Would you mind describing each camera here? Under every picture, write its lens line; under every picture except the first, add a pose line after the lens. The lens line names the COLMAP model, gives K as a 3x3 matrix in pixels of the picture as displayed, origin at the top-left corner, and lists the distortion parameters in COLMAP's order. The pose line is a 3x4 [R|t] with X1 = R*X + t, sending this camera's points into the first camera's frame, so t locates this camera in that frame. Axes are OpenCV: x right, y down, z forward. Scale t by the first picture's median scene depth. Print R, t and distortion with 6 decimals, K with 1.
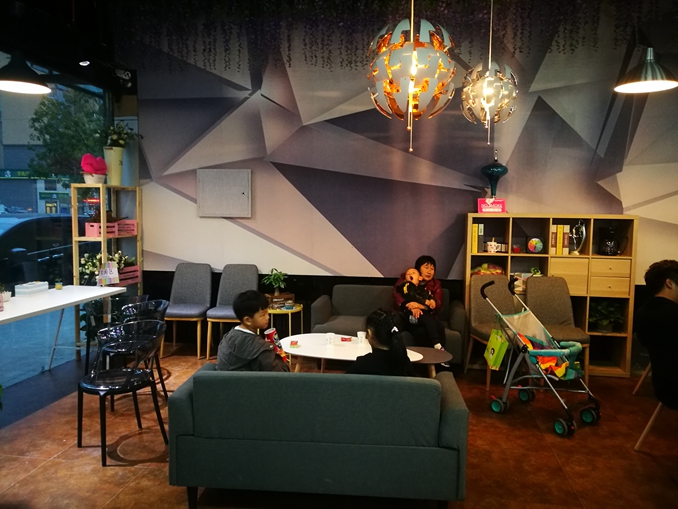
lens RADIAL K [[552.8, 0, 338.6], [0, 552.8, 254.0], [0, 0, 1]] dist [0.008676, -0.003740]
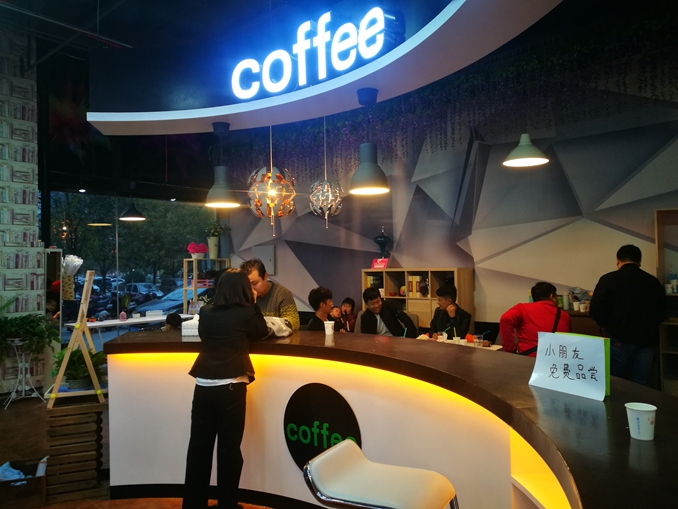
lens RADIAL K [[552.8, 0, 339.8], [0, 552.8, 254.8], [0, 0, 1]] dist [0.008676, -0.003740]
pose [[0.831587, -0.038698, -0.554045, 0.973393], [-0.021323, 0.994610, -0.101474, 0.038564], [0.554986, 0.096198, 0.826279, -0.251805]]
